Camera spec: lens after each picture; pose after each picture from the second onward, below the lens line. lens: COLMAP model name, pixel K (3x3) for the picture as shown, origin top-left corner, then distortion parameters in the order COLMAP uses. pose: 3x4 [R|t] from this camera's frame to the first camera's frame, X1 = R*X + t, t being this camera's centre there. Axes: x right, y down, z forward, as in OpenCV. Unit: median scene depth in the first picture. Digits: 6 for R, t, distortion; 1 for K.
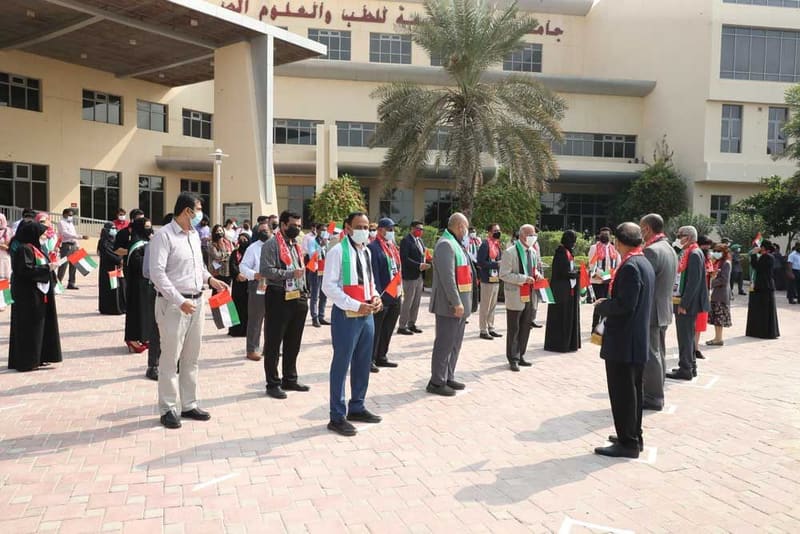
lens RADIAL K [[625.9, 0, 400.0], [0, 625.9, 267.0], [0, 0, 1]] dist [-0.006617, 0.011931]
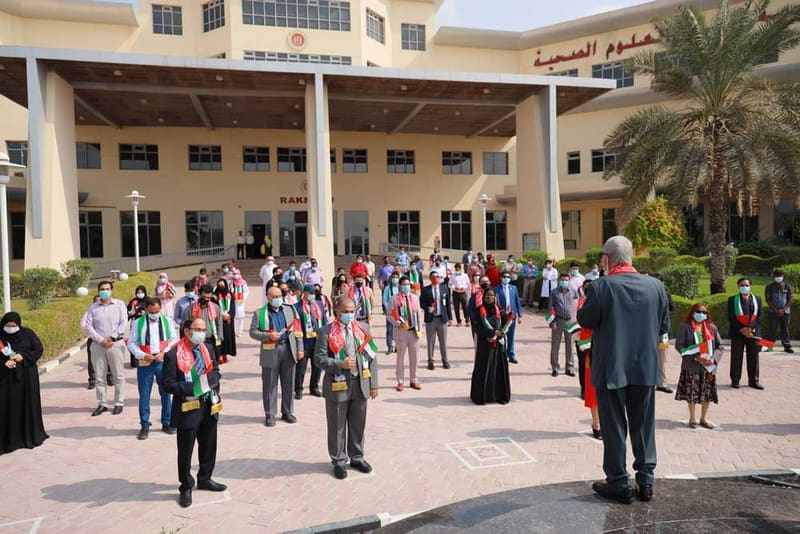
lens RADIAL K [[542.5, 0, 399.4], [0, 542.5, 272.9], [0, 0, 1]] dist [0.008397, 0.005635]
pose [[0.755315, -0.000166, -0.655362, 0.170703], [-0.000919, 0.999999, -0.001313, -0.019284], [0.655361, 0.001594, 0.755314, 0.049264]]
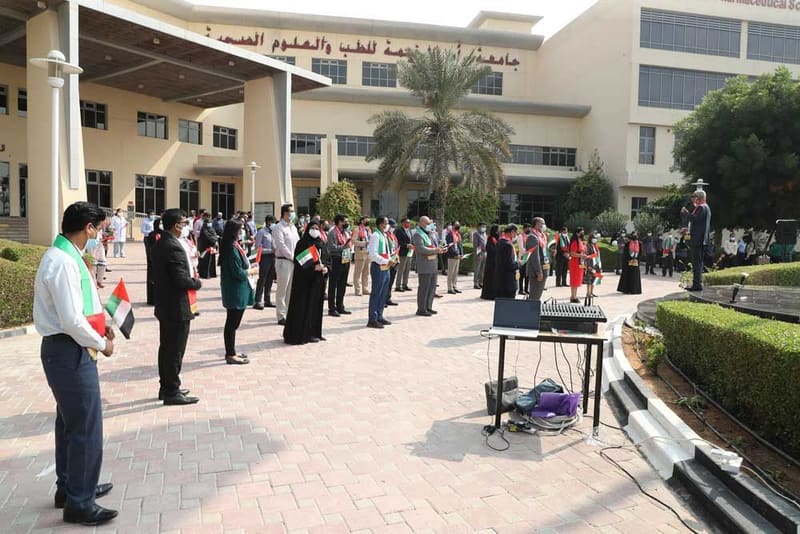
lens RADIAL K [[546.8, 0, 400.0], [0, 546.8, 267.0], [0, 0, 1]] dist [-0.065415, 0.029977]
pose [[0.999539, 0.001247, 0.030331, -0.008770], [-0.001915, 0.999756, 0.022008, 0.004499], [-0.030296, -0.022056, 0.999298, -0.096000]]
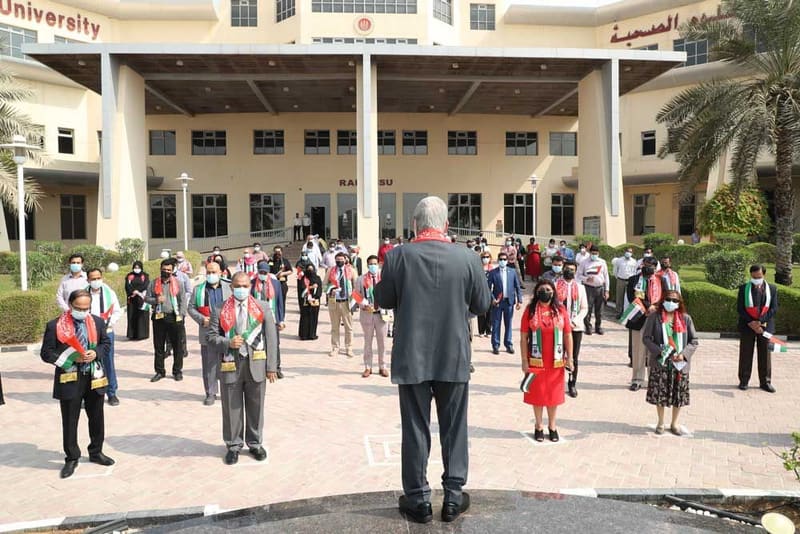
lens RADIAL K [[546.8, 0, 400.0], [0, 546.8, 267.0], [0, 0, 1]] dist [-0.065415, 0.029977]
pose [[0.647494, 0.024000, -0.761693, 0.193456], [-0.018315, 0.999705, 0.015930, -0.017027], [0.761851, 0.003636, 0.647743, 0.092699]]
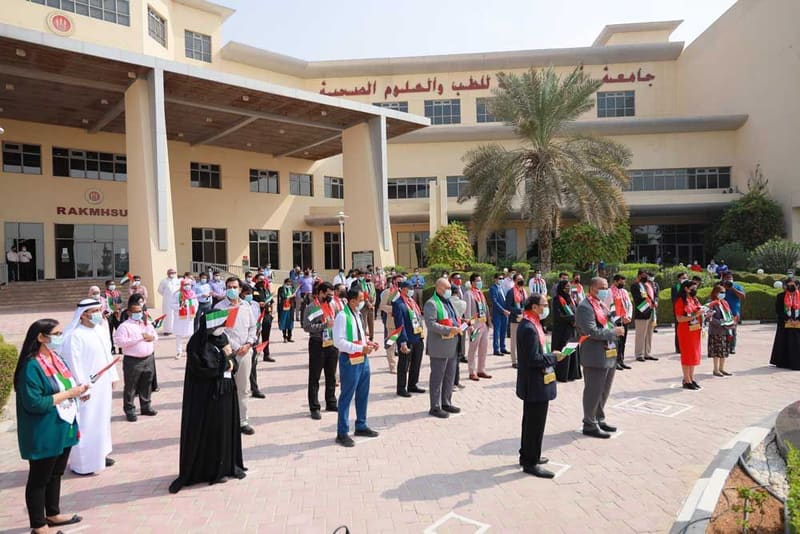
lens RADIAL K [[542.5, 0, 399.4], [0, 542.5, 272.9], [0, 0, 1]] dist [0.008397, 0.005635]
pose [[0.973131, -0.037699, -0.227144, 0.042504], [0.028790, 0.998685, -0.042410, -0.008778], [0.228445, 0.034731, 0.972937, -0.024229]]
